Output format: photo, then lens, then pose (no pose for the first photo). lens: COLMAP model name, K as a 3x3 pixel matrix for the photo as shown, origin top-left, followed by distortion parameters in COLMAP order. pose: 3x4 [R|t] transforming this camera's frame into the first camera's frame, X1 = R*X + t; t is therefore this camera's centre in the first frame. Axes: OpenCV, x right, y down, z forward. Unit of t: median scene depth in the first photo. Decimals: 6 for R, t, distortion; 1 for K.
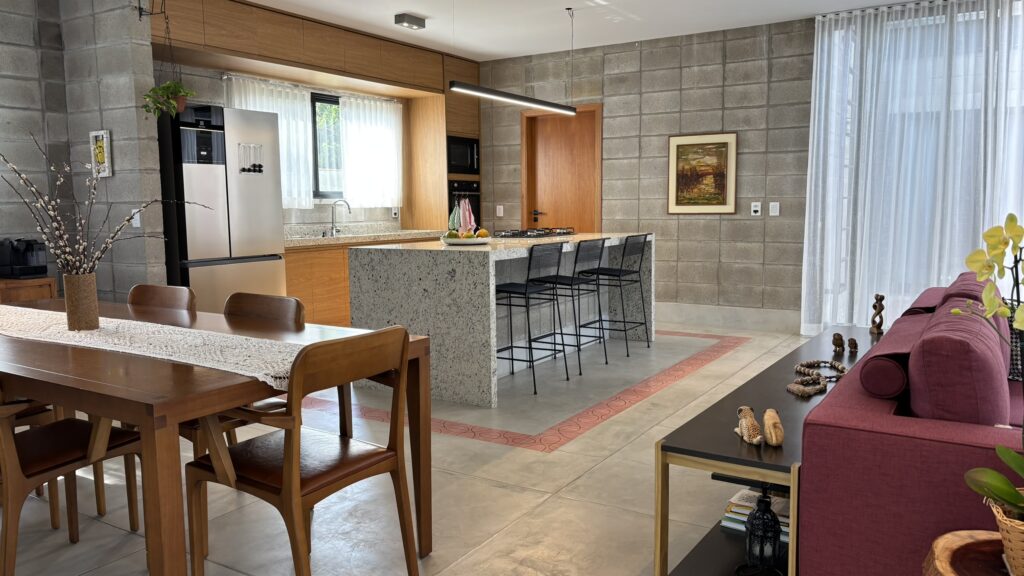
lens RADIAL K [[762.0, 0, 510.9], [0, 762.0, 288.6], [0, 0, 1]] dist [0.005024, -0.002079]
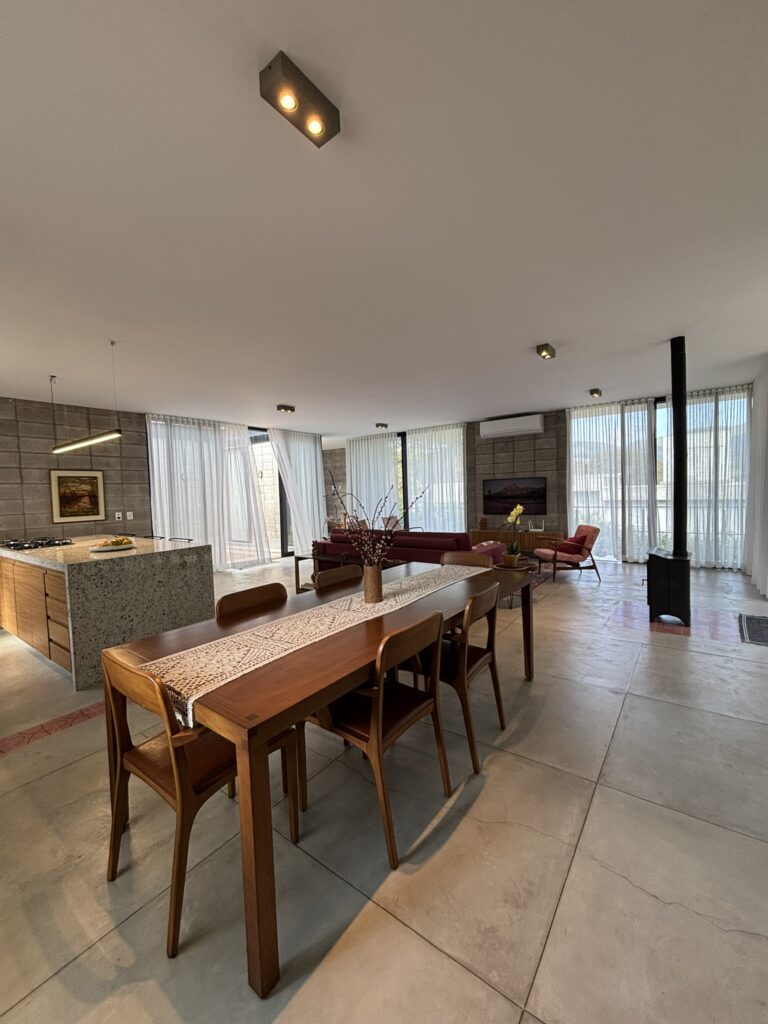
lens RADIAL K [[416.6, 0, 377.9], [0, 416.6, 508.8], [0, 0, 1]] dist [0.003217, 0.000534]
pose [[0.095468, -0.034041, 0.994850, -0.534873], [0.141034, 0.989796, 0.020334, -0.057625], [-0.985391, 0.138367, 0.099295, 0.332876]]
